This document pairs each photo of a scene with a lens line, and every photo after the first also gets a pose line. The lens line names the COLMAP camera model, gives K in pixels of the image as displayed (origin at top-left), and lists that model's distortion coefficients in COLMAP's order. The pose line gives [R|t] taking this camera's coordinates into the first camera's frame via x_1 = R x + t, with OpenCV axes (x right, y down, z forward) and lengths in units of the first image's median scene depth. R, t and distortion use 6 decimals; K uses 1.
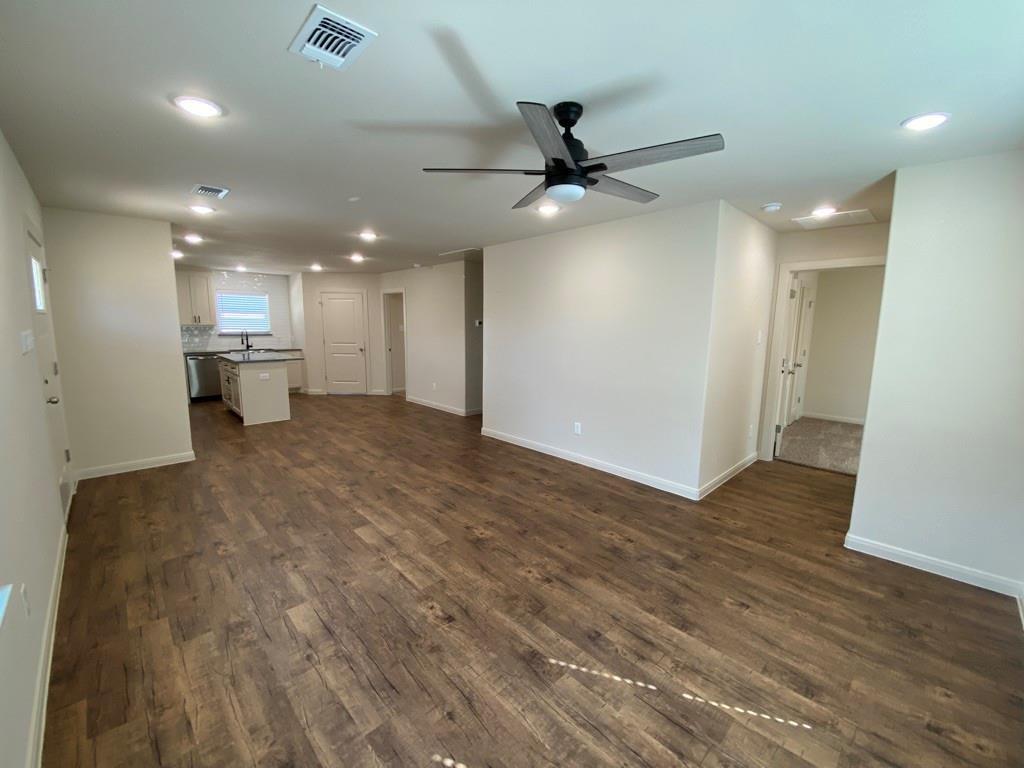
lens RADIAL K [[415.8, 0, 518.4], [0, 415.8, 390.8], [0, 0, 1]] dist [0.015867, -0.027065]
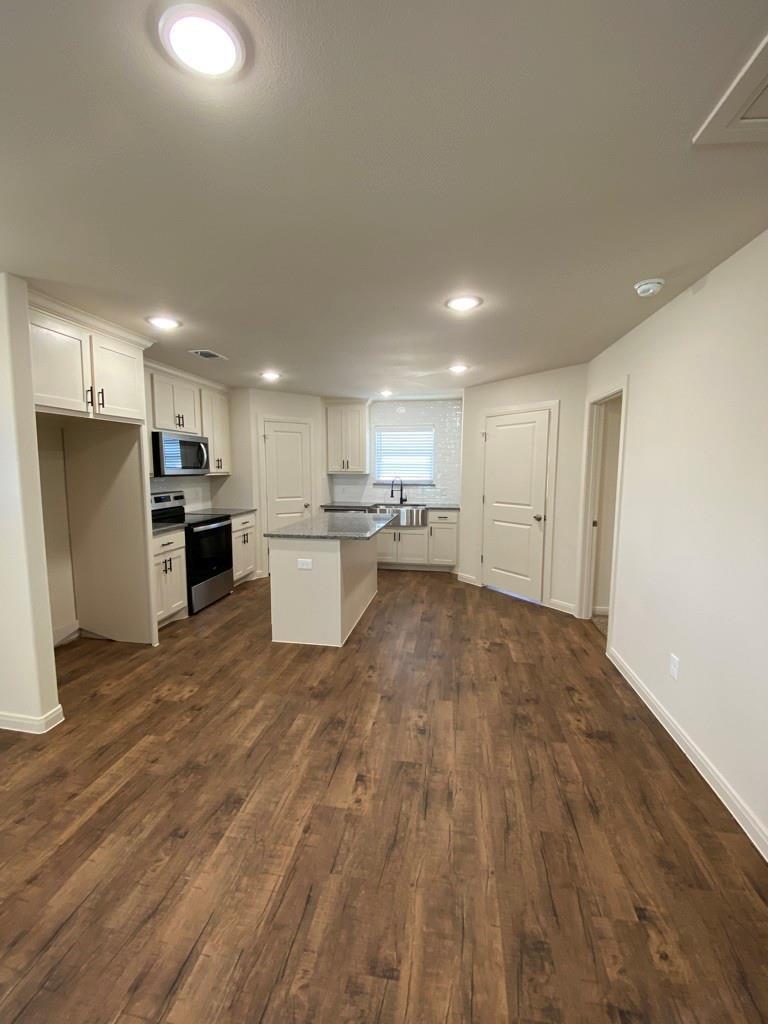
lens RADIAL K [[415.8, 0, 372.2], [0, 415.8, 512.5], [0, 0, 1]] dist [0.015867, -0.027065]
pose [[0.574315, 0.077636, -0.814944, -0.078785], [-0.118713, 0.992868, 0.010925, -0.091364], [0.809981, 0.090470, 0.579436, 0.561706]]
